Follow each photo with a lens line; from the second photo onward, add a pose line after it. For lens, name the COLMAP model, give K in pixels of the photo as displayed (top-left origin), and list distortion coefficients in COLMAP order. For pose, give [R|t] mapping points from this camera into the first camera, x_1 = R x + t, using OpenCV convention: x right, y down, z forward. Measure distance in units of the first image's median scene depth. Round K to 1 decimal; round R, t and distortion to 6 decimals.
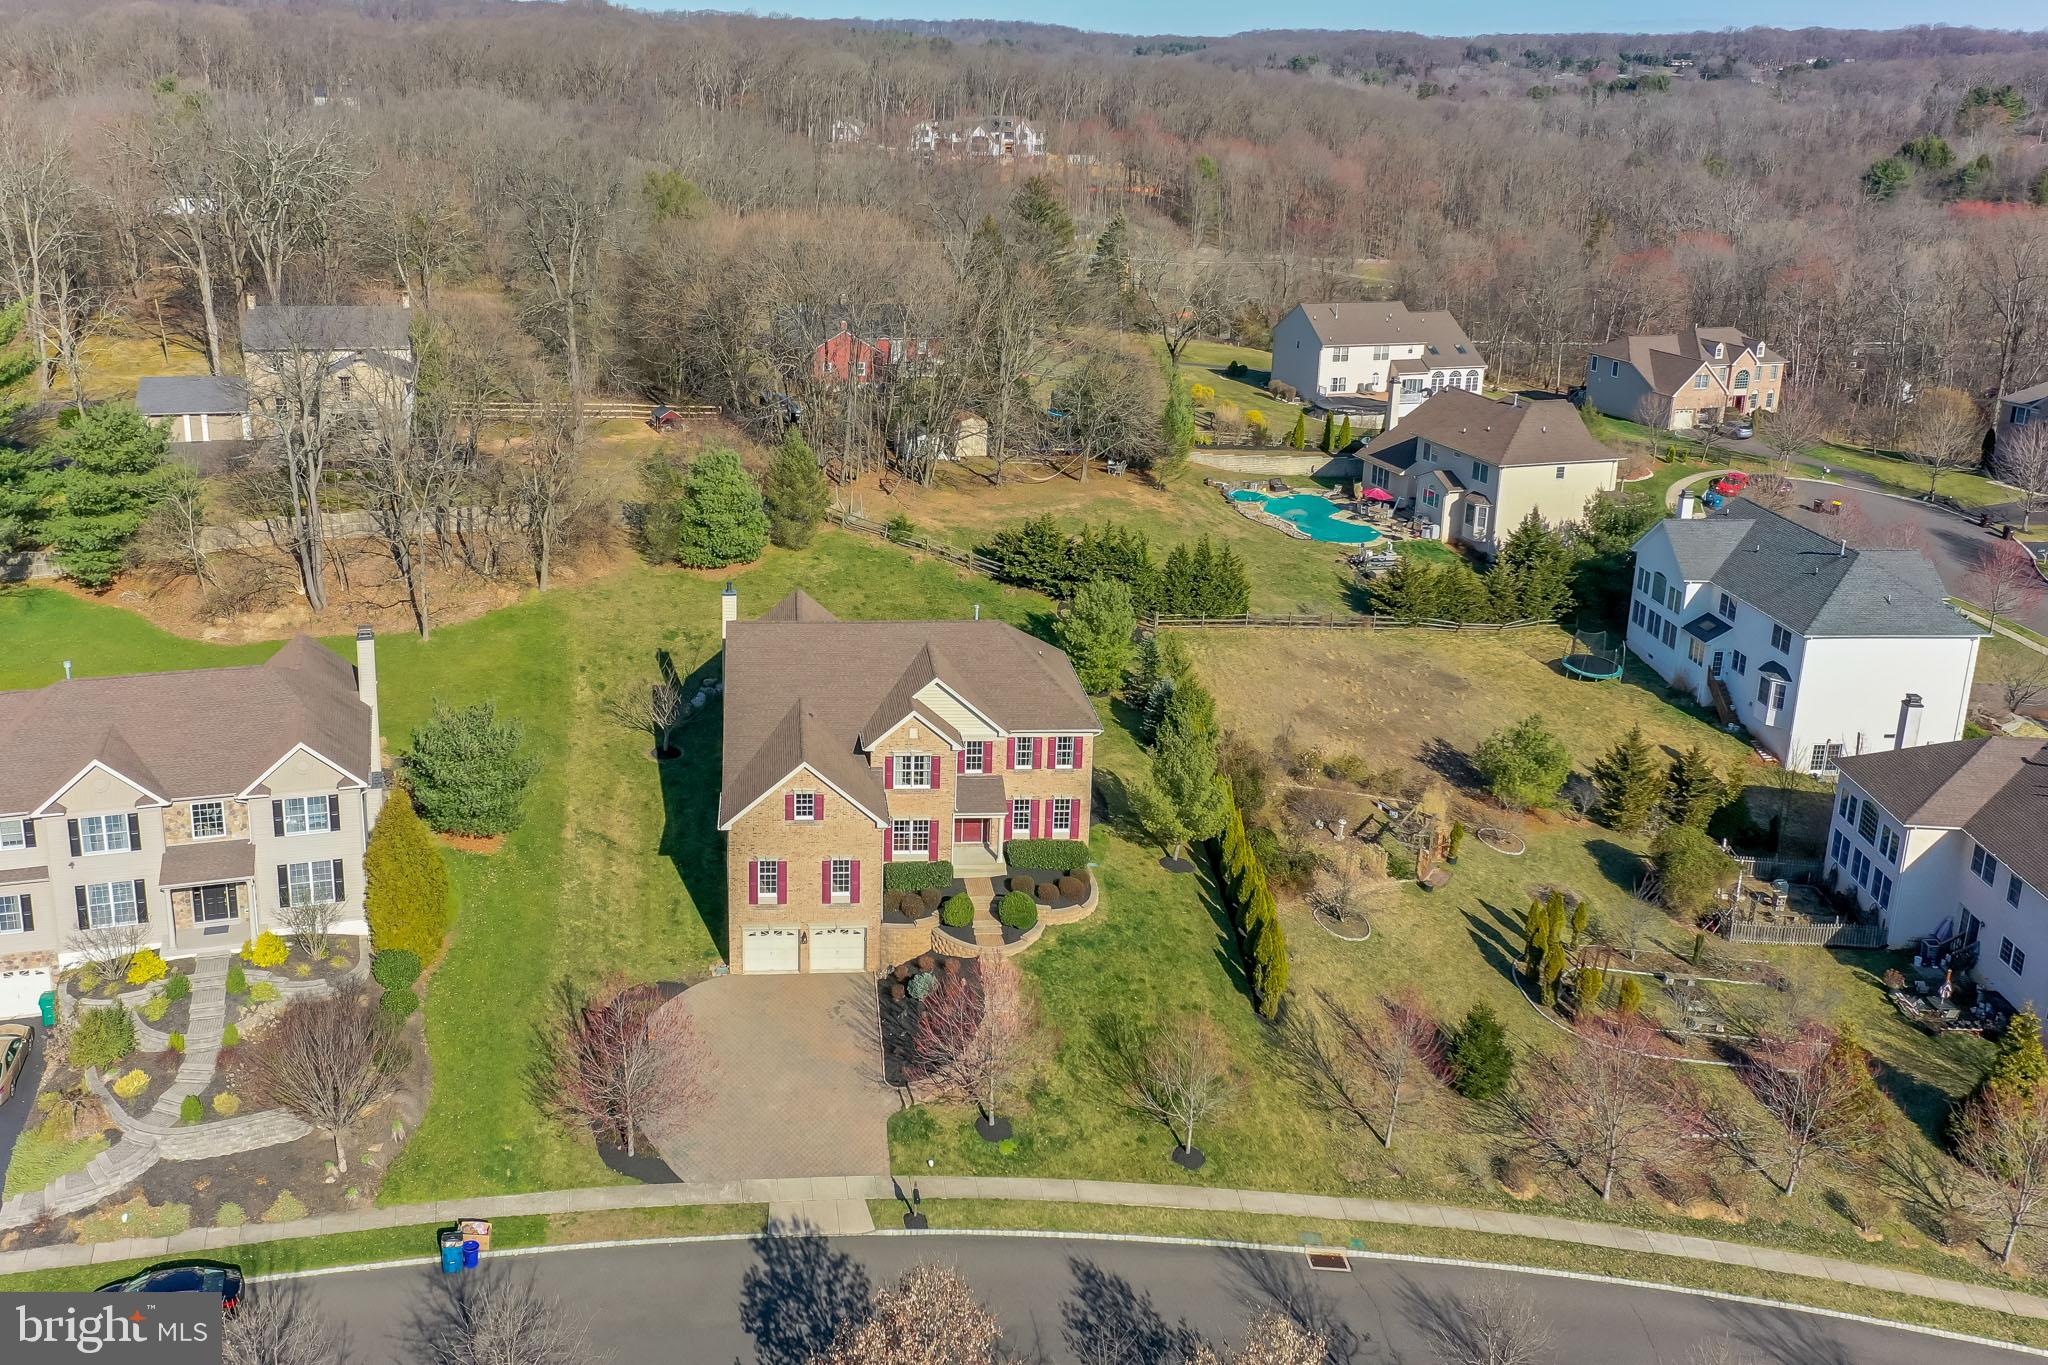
lens RADIAL K [[1689.1, 0, 1023.3], [0, 1689.1, 633.0], [0, 0, 1]] dist [0.011426, -0.001992]
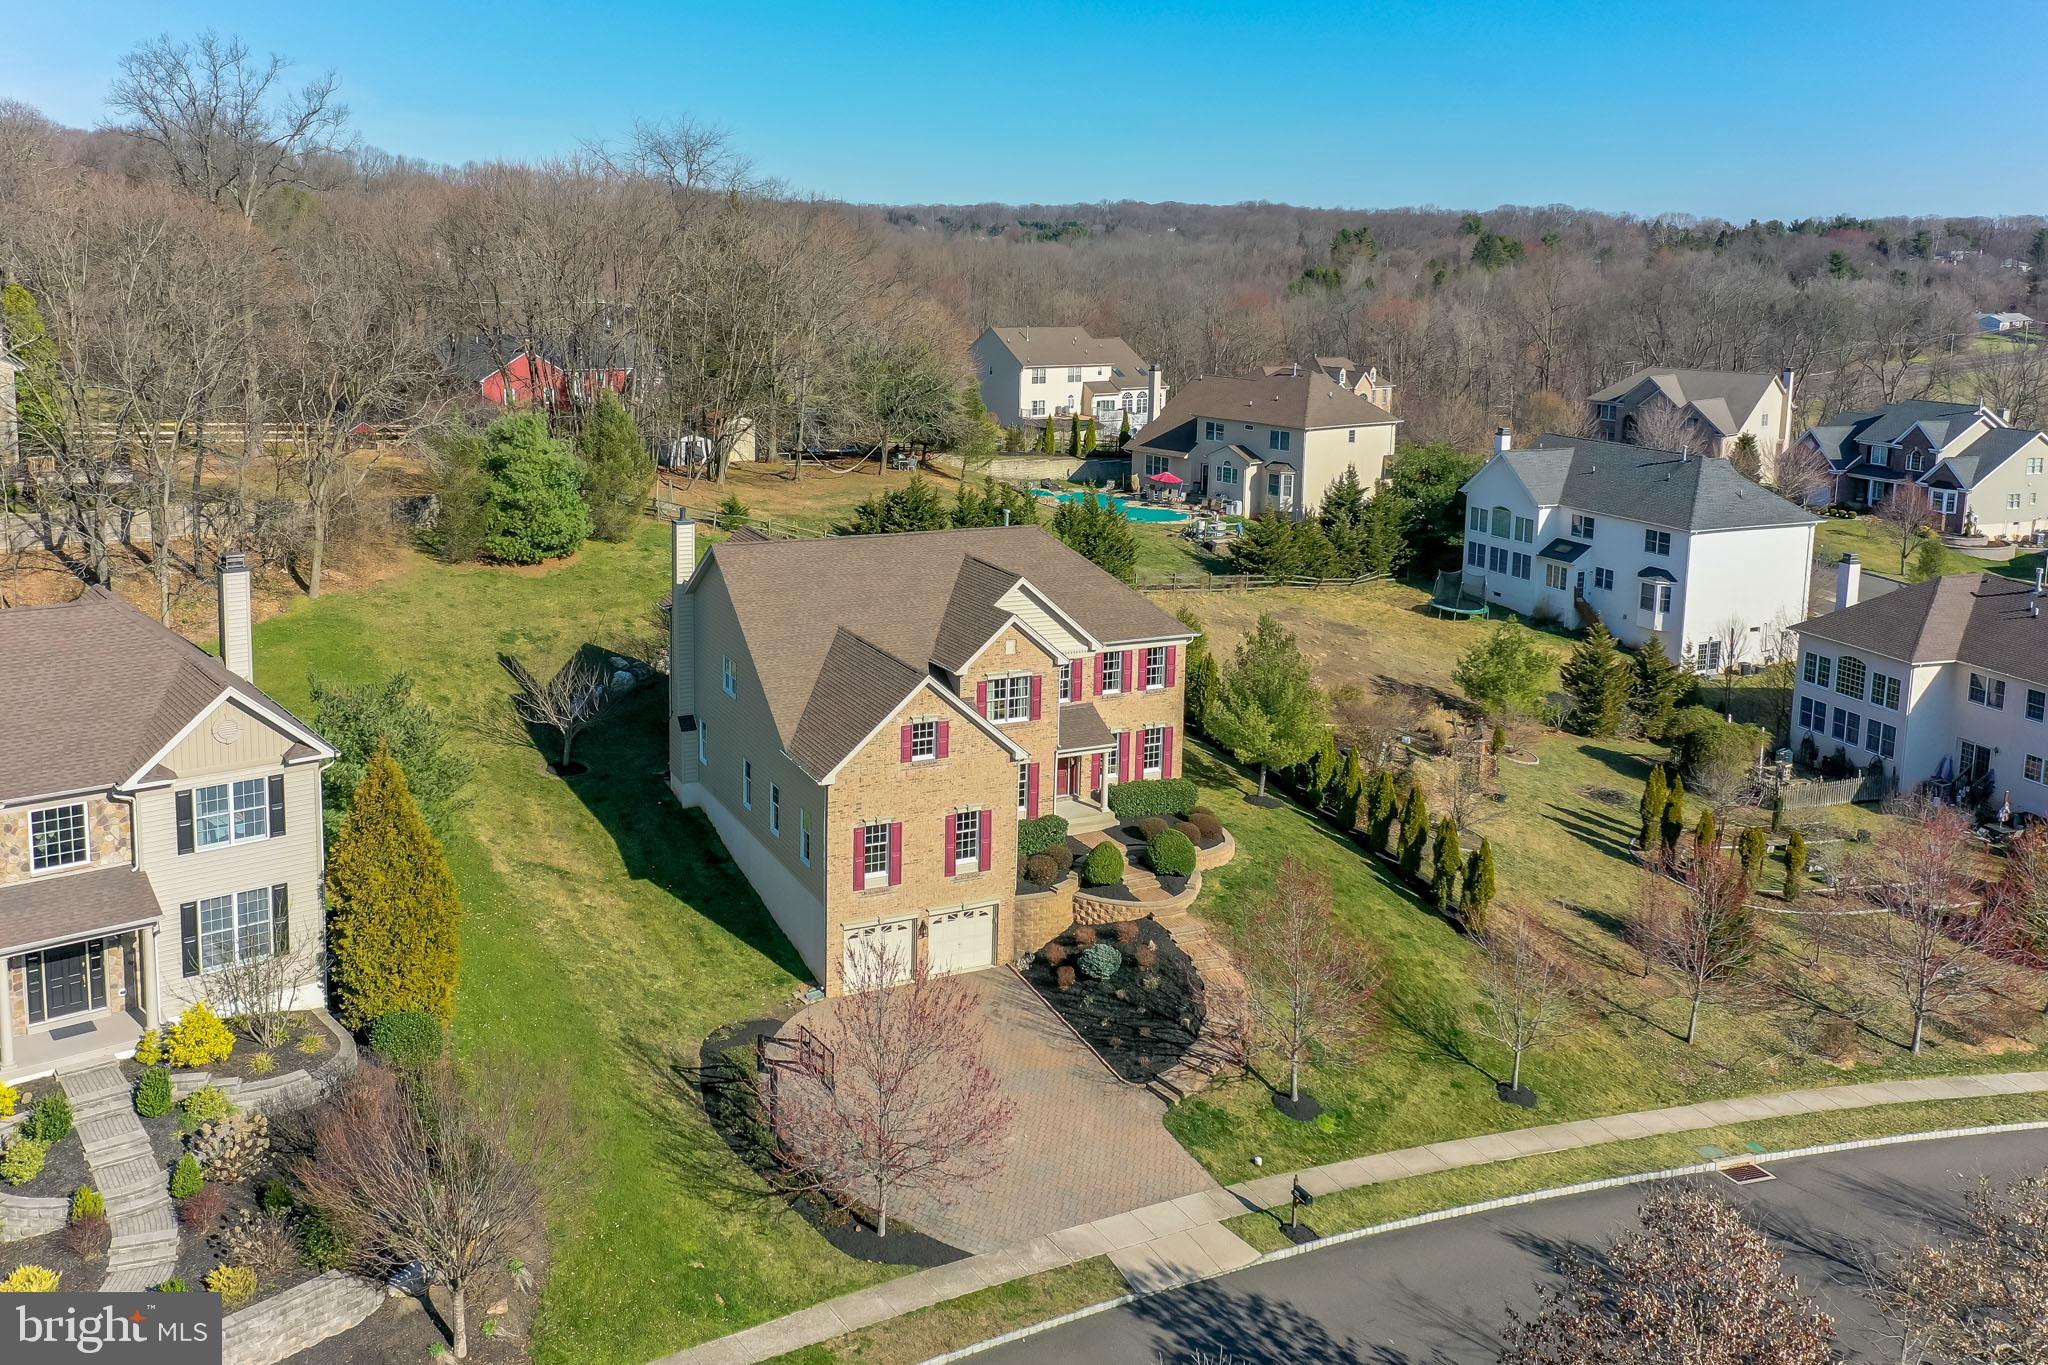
lens RADIAL K [[1614.6, 0, 981.0], [0, 1614.6, 618.8], [0, 0, 1]] dist [0.024534, -0.014506]
pose [[0.926621, -0.080683, 0.367238, -0.337101], [0.129650, 0.985367, -0.110648, 0.122387], [-0.352936, 0.150142, 0.923522, 0.306563]]
